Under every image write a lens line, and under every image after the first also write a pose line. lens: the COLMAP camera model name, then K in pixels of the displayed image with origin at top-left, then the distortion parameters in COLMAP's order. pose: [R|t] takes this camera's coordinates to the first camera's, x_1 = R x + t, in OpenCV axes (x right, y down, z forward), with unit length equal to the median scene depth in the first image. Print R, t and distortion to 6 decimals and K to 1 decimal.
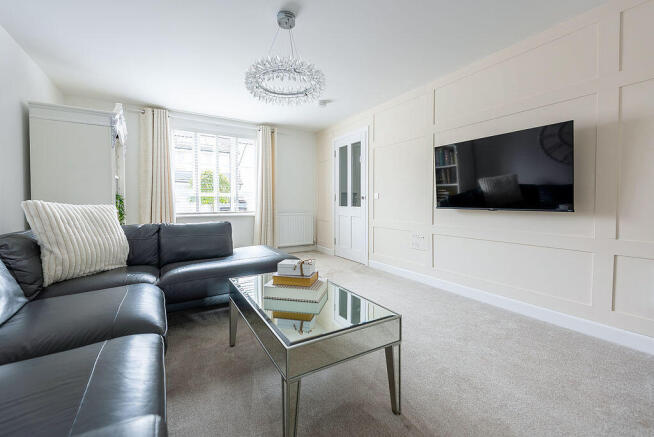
lens RADIAL K [[268.3, 0, 328.7], [0, 268.3, 203.2], [0, 0, 1]] dist [0.002190, 0.000116]
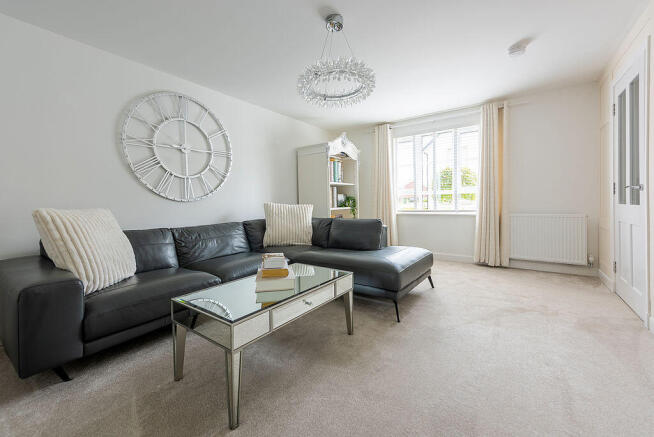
lens RADIAL K [[268.3, 0, 328.7], [0, 268.3, 203.2], [0, 0, 1]] dist [0.002190, 0.000116]
pose [[0.373116, -0.003072, -0.927779, 0.352743], [0.016489, 0.999859, 0.003320, -0.001872], [0.927638, -0.016537, 0.373114, 0.270721]]
